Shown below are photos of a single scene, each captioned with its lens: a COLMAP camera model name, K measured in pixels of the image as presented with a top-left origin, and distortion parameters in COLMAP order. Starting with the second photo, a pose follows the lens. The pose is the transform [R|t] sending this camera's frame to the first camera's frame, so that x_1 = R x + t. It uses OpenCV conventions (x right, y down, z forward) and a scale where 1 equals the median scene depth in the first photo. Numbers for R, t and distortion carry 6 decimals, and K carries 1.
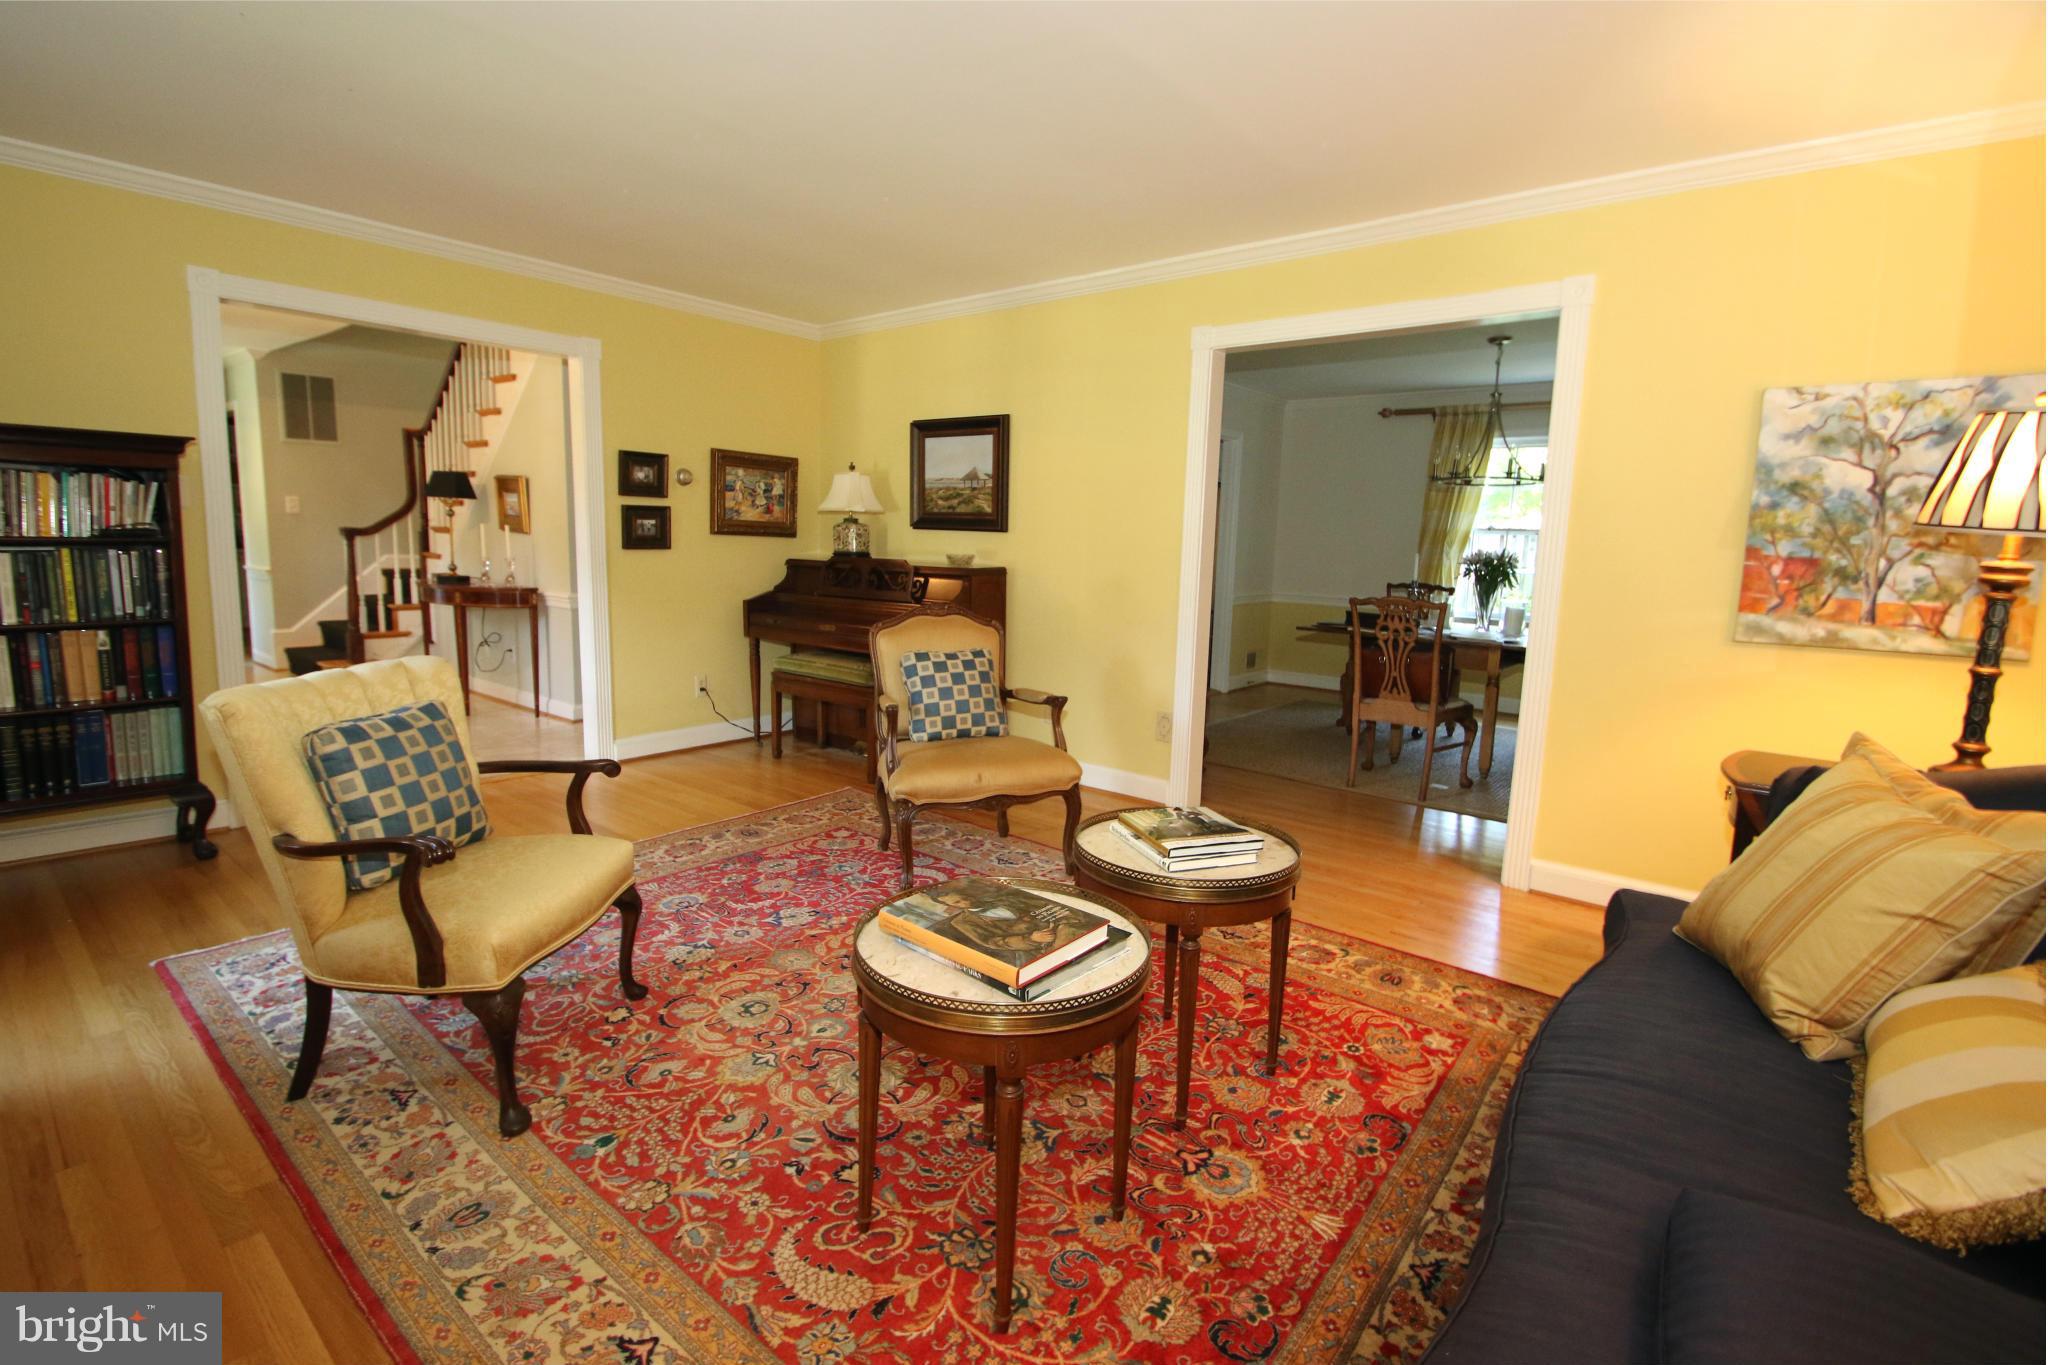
lens RADIAL K [[946.1, 0, 1031.6], [0, 946.1, 668.3], [0, 0, 1]] dist [0.001483, -0.003324]
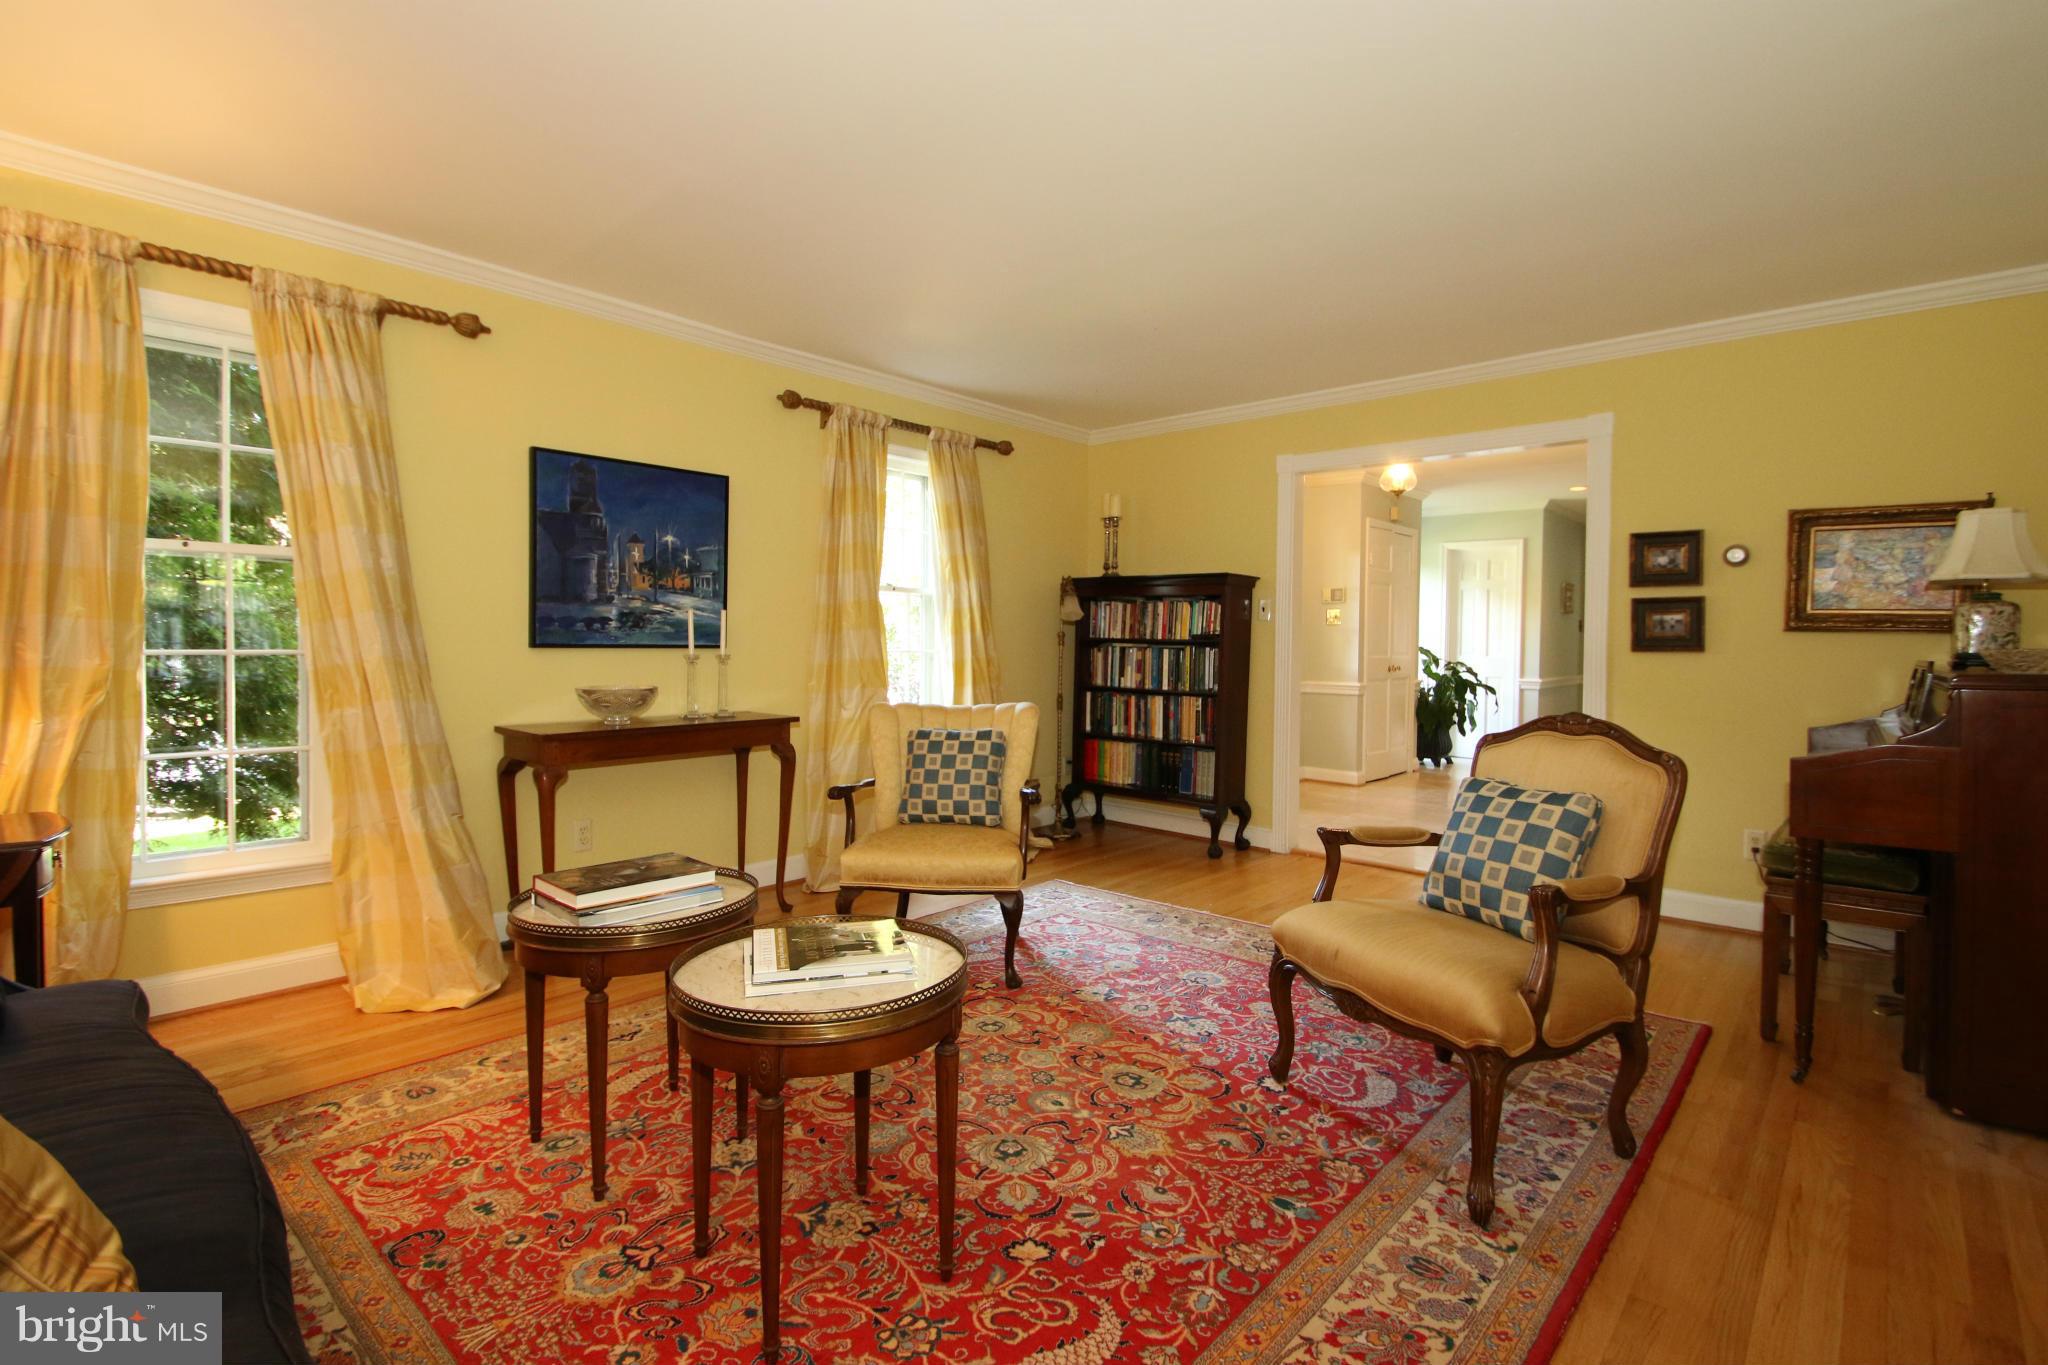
lens RADIAL K [[946.1, 0, 1031.0], [0, 946.1, 669.2], [0, 0, 1]] dist [0.001483, -0.003324]
pose [[-0.051053, 0.001259, -0.998695, 0.635334], [-0.149748, 0.988684, 0.008901, -0.059862], [0.987405, 0.150007, -0.050287, 0.798833]]
